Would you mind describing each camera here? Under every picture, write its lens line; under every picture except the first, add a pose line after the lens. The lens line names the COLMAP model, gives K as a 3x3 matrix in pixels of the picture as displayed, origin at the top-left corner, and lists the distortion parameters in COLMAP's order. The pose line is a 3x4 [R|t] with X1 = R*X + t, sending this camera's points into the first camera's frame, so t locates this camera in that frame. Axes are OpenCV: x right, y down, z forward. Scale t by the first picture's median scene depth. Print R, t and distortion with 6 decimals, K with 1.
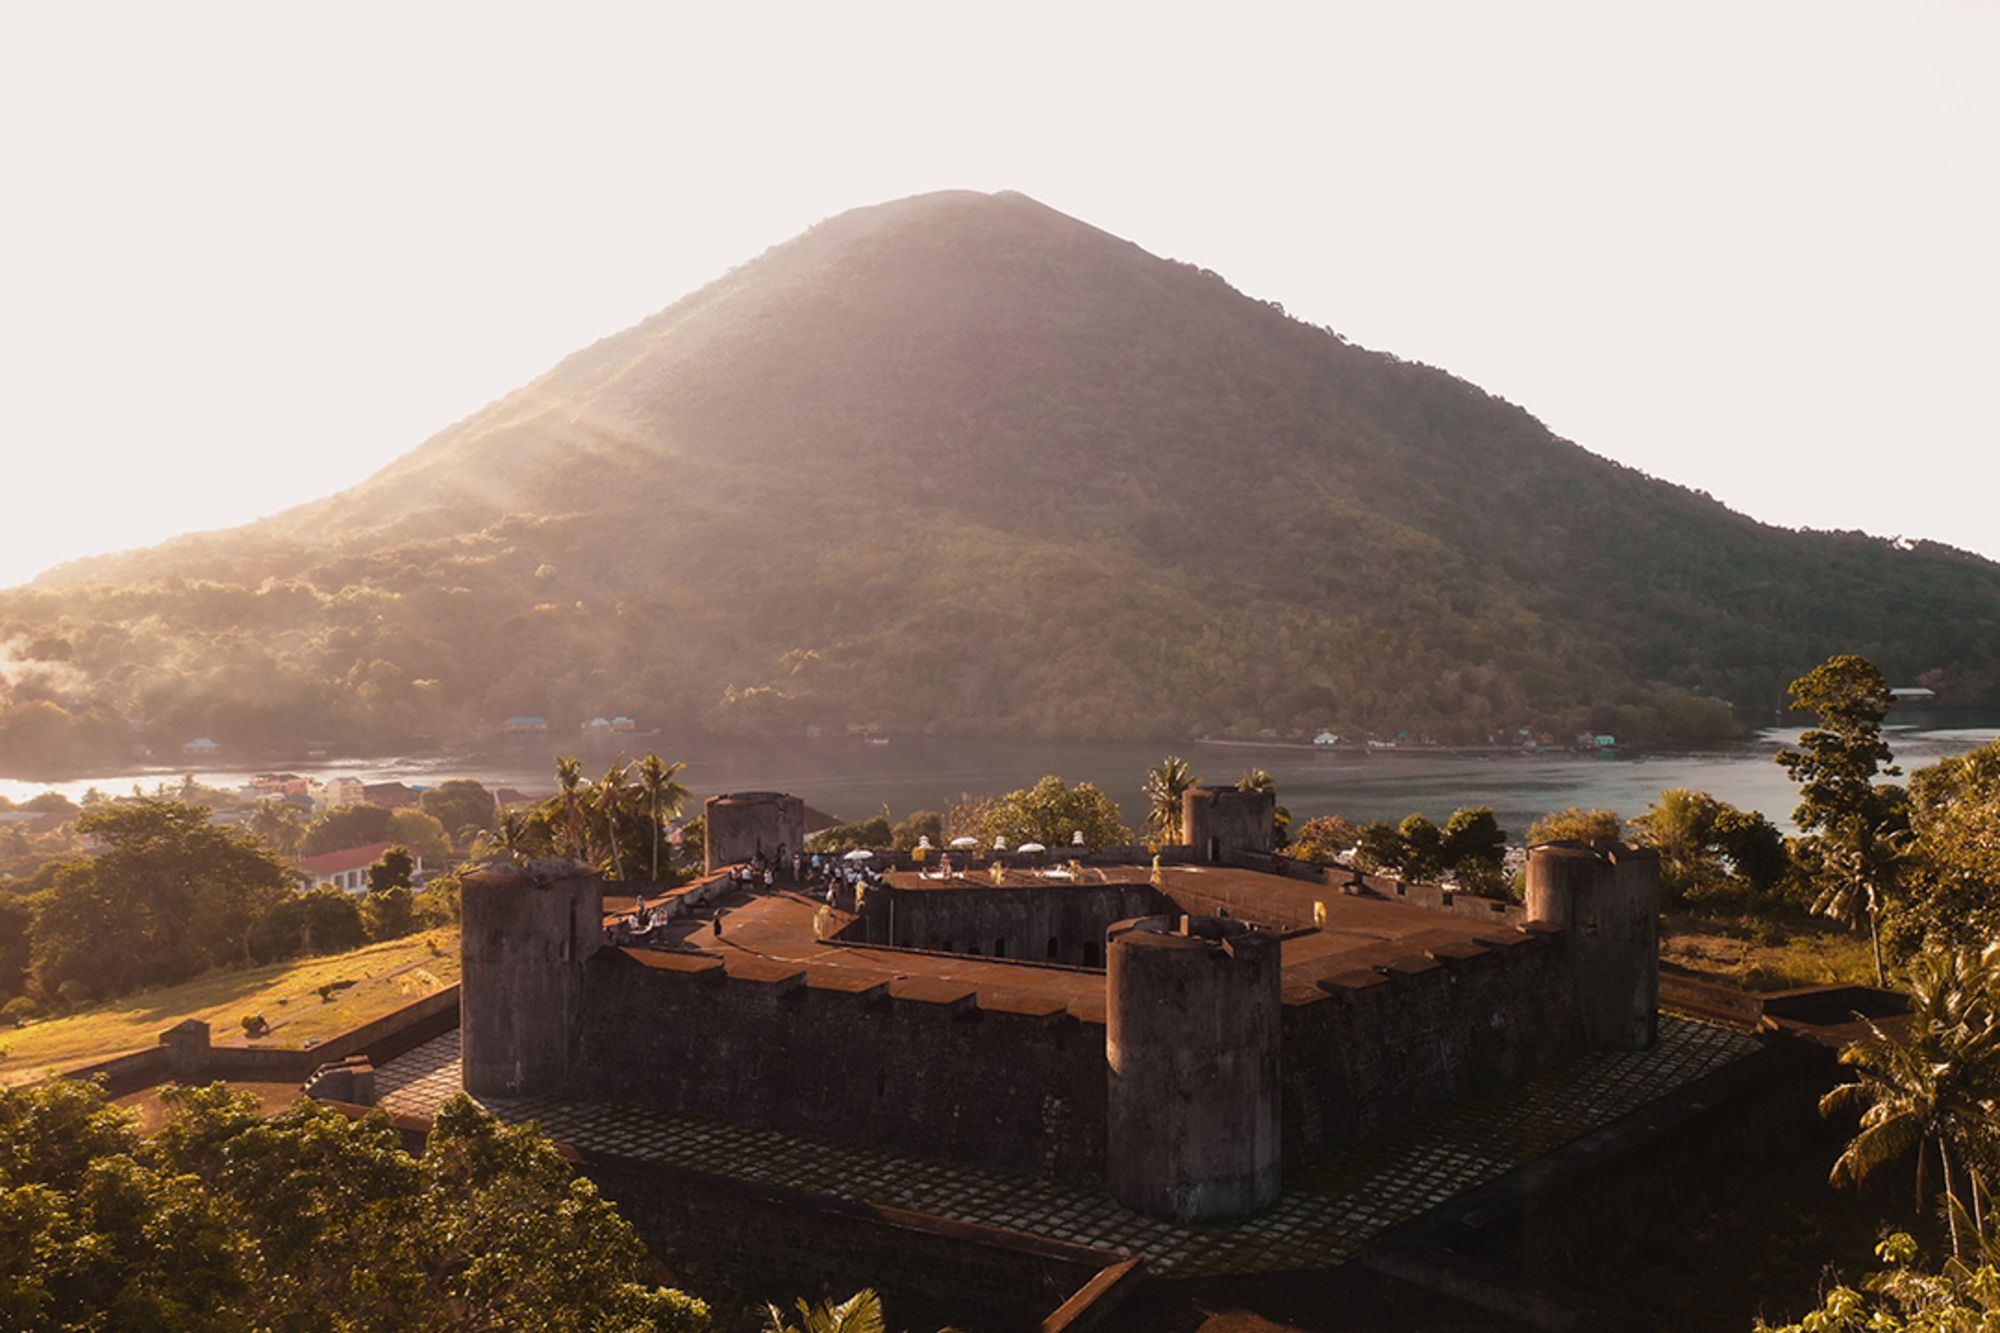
lens RADIAL K [[1771.9, 0, 1000.0], [0, 1771.9, 666.5], [0, 0, 1]] dist [0.002752, 0.000840]
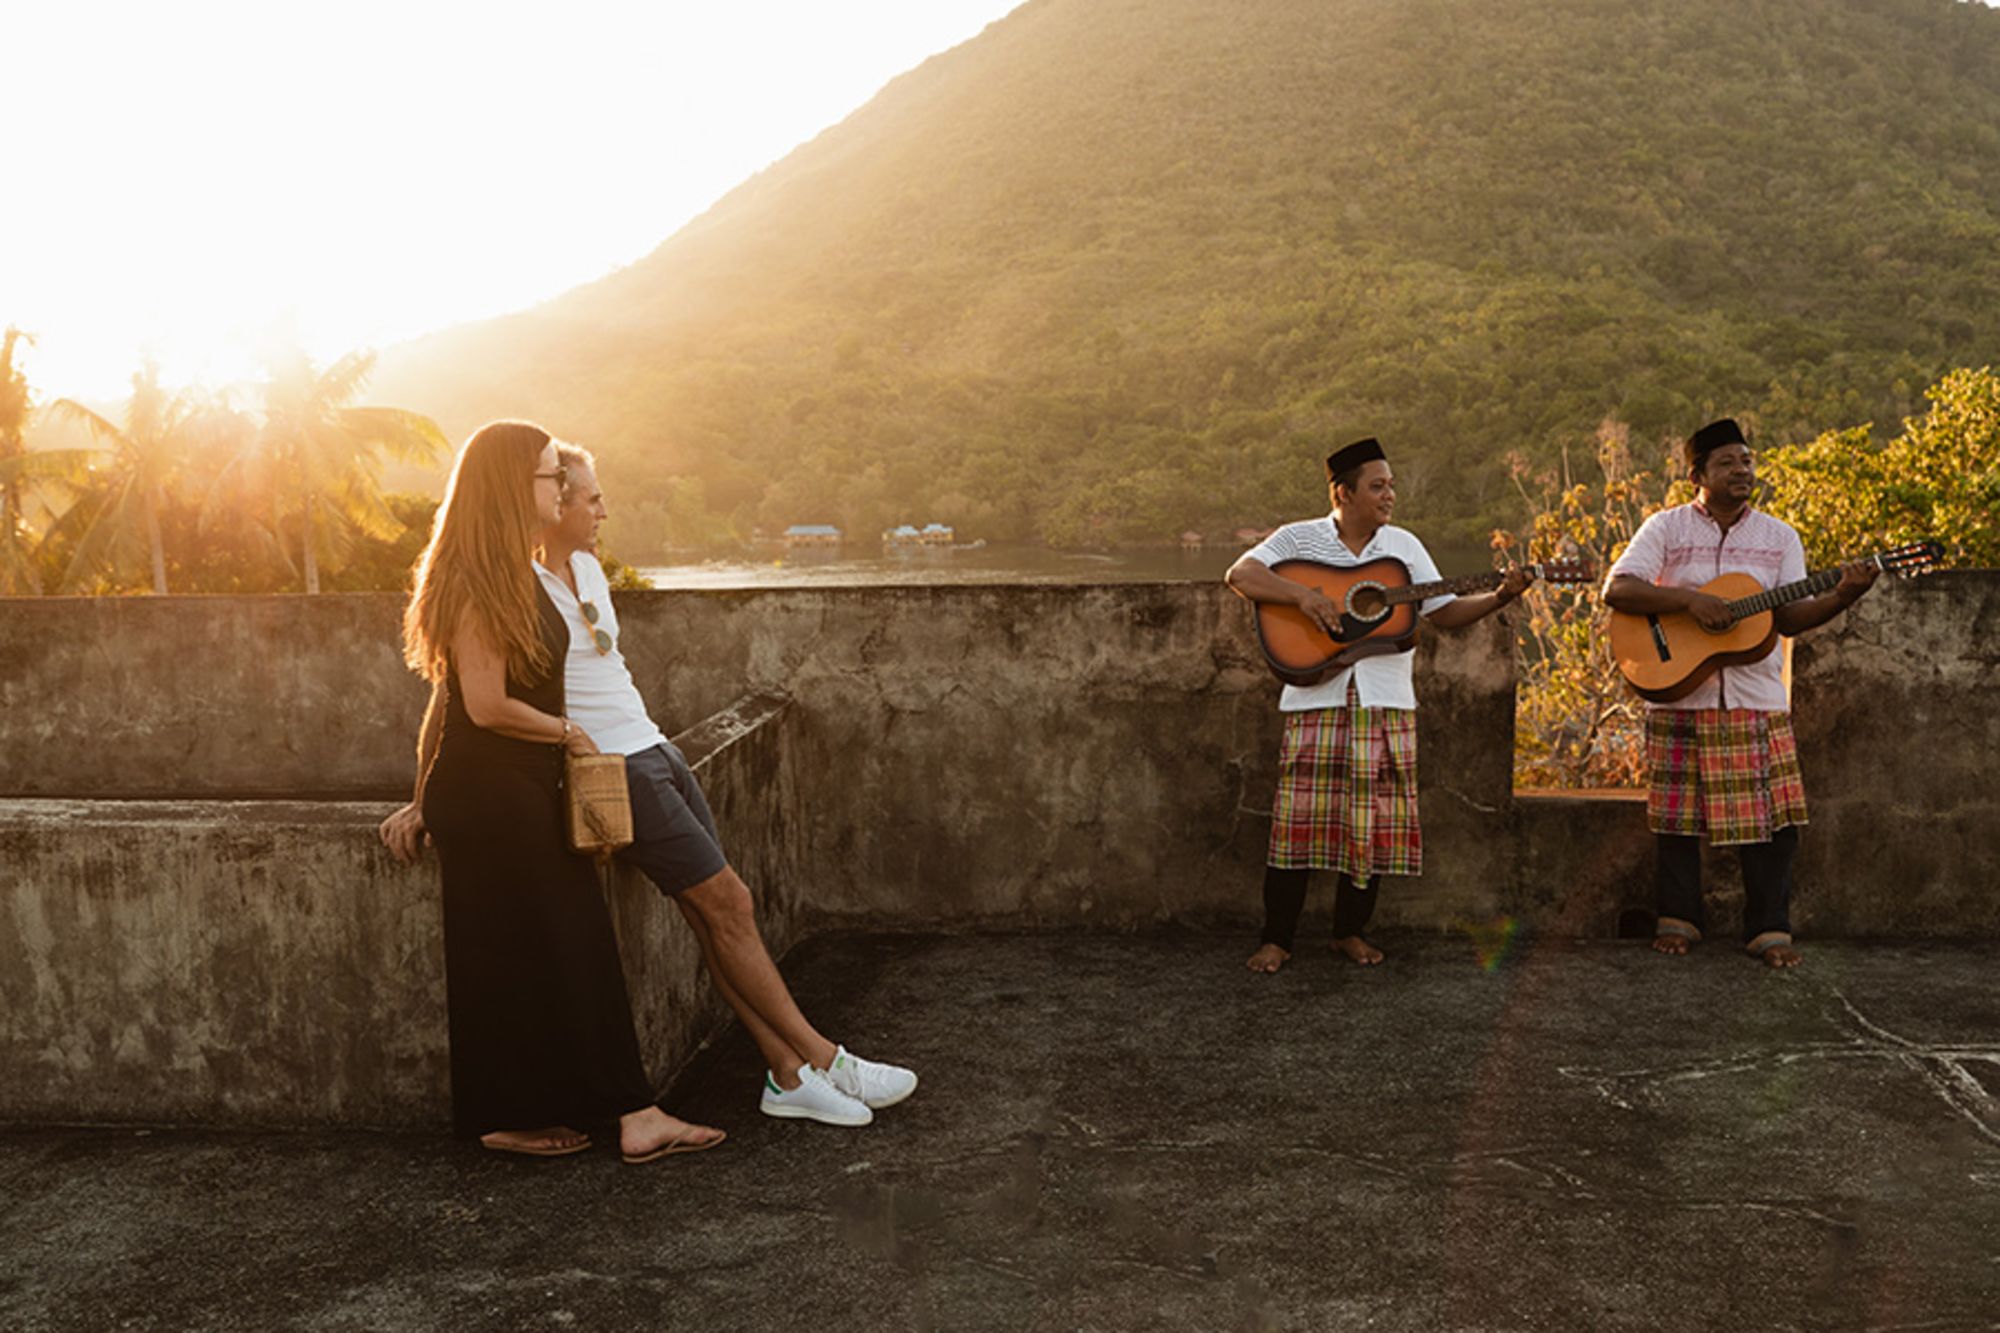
lens RADIAL K [[1993.4, 0, 1000.0], [0, 1993.4, 666.5], [0, 0, 1]] dist [0.045023, -0.021823]
pose [[0.977556, 0.007991, -0.210525, -0.008286], [0.009471, 0.996603, 0.081804, 0.016018], [0.210464, -0.081961, 0.974160, 0.150308]]
